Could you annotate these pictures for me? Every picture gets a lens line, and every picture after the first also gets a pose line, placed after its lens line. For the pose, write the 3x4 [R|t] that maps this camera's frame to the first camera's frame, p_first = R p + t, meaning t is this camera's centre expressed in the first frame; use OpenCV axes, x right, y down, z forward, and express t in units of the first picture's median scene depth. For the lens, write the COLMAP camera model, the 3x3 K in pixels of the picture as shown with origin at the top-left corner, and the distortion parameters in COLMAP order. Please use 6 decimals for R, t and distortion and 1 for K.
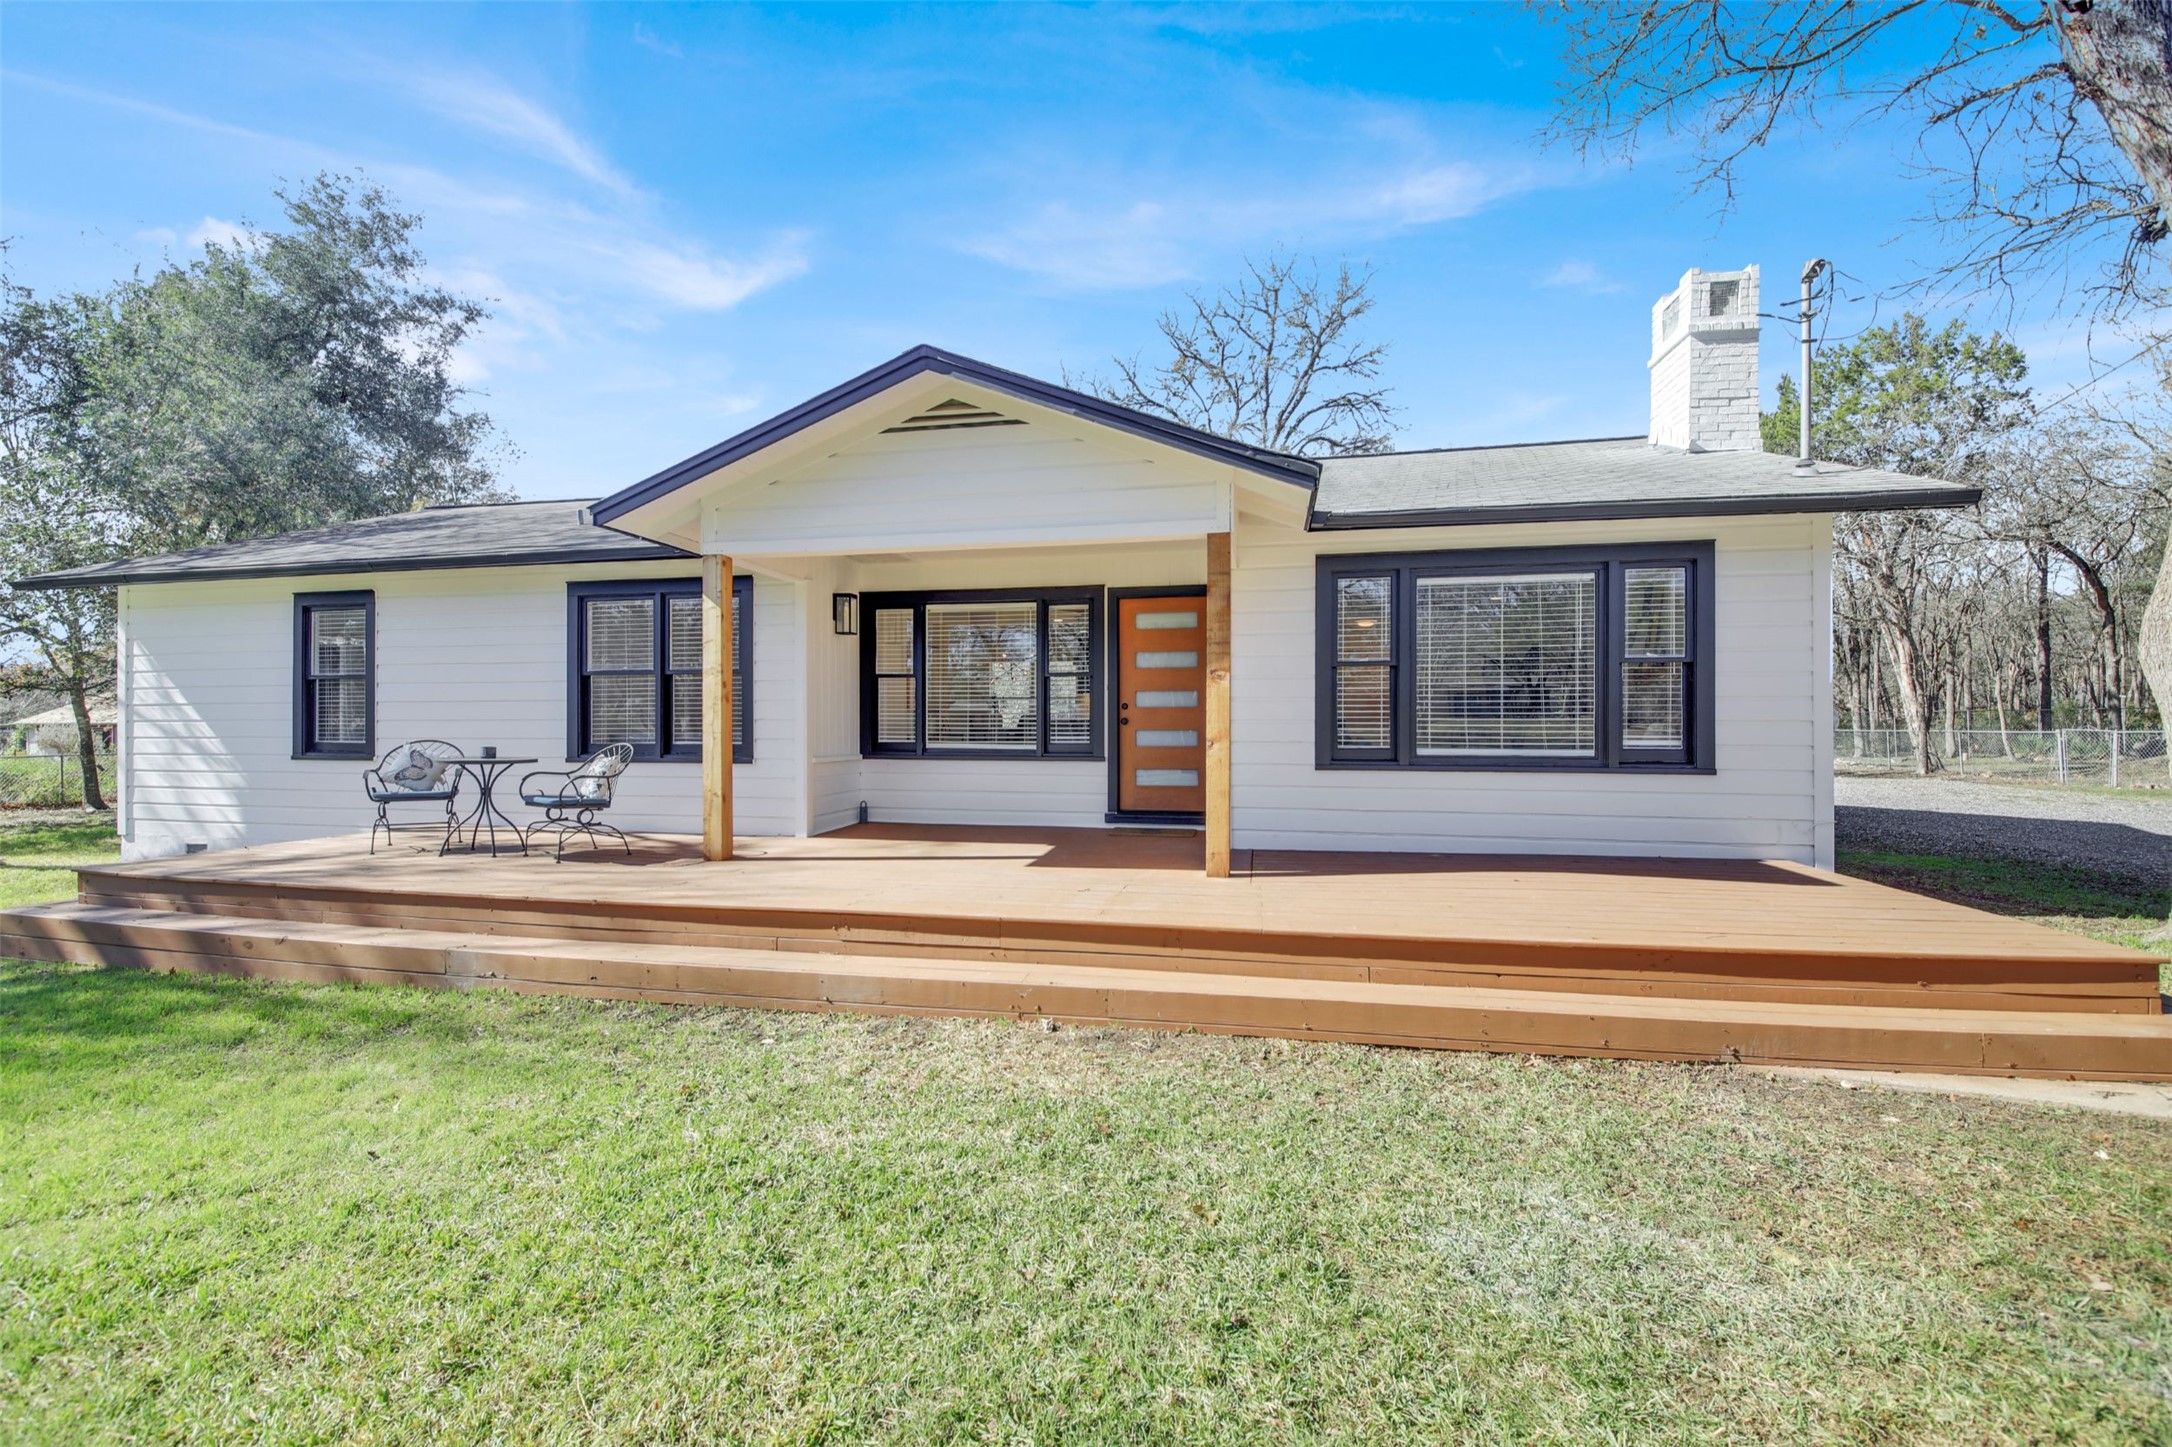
lens RADIAL K [[901.7, 0, 1086.0], [0, 901.7, 723.5], [0, 0, 1]] dist [0.001037, 0.000040]
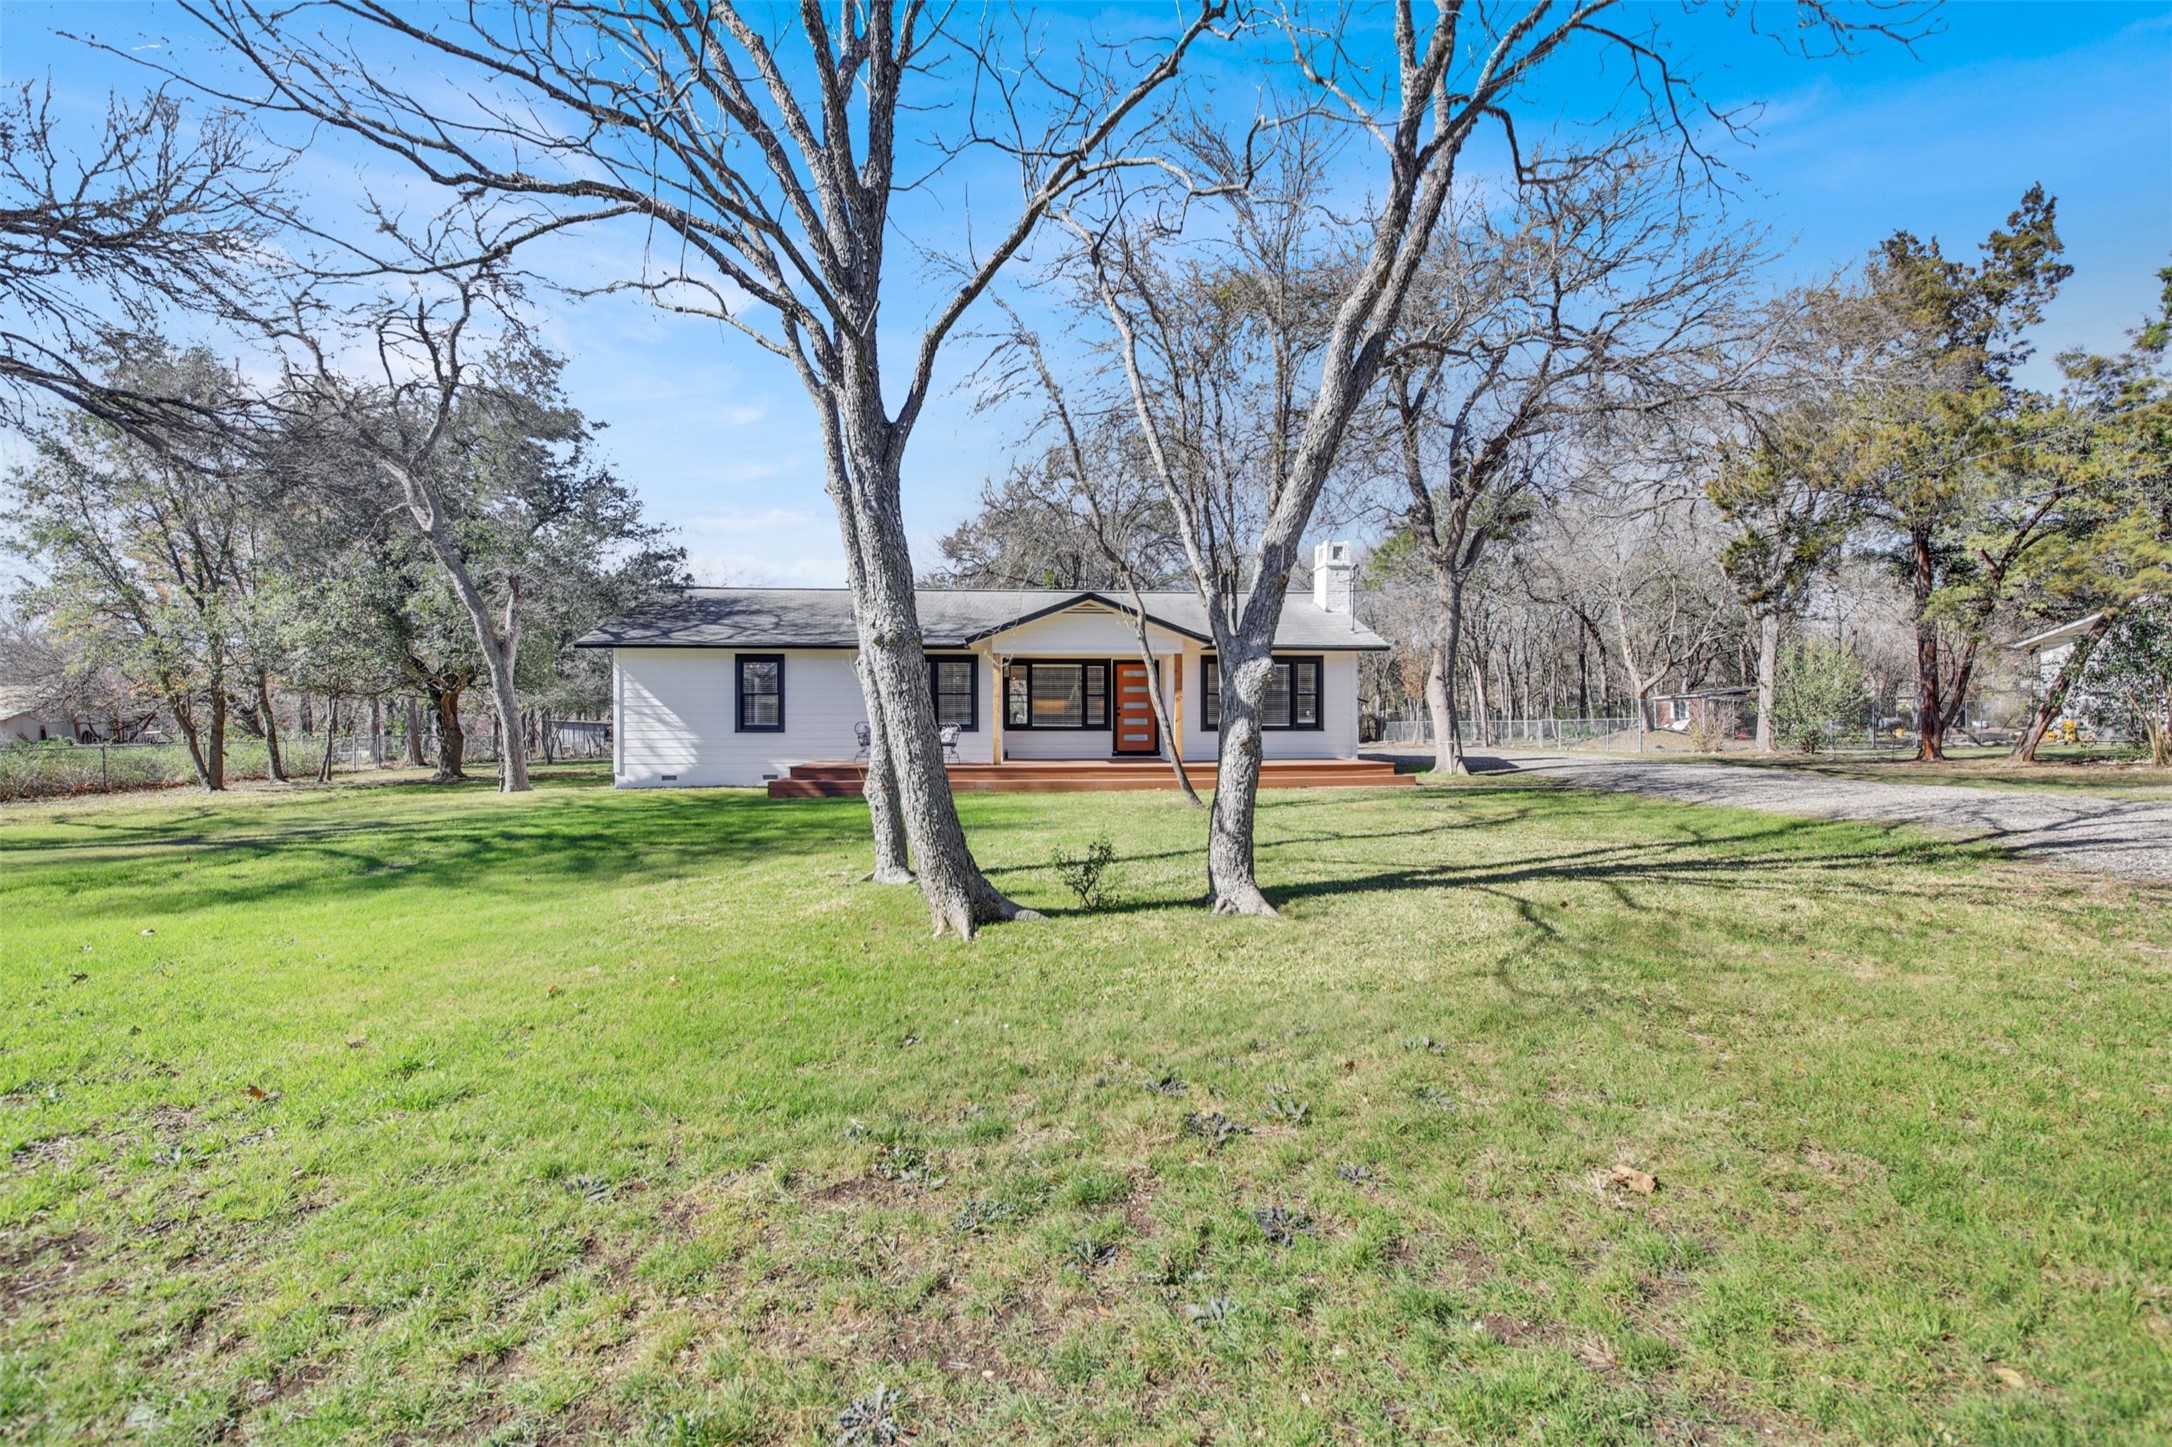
lens RADIAL K [[901.7, 0, 1086.0], [0, 901.7, 723.5], [0, 0, 1]] dist [0.001037, 0.000040]
pose [[0.967880, -0.002738, 0.251399, -0.658051], [0.001779, 0.999990, 0.004042, 0.012013], [-0.251407, -0.003465, 0.967875, -1.346534]]
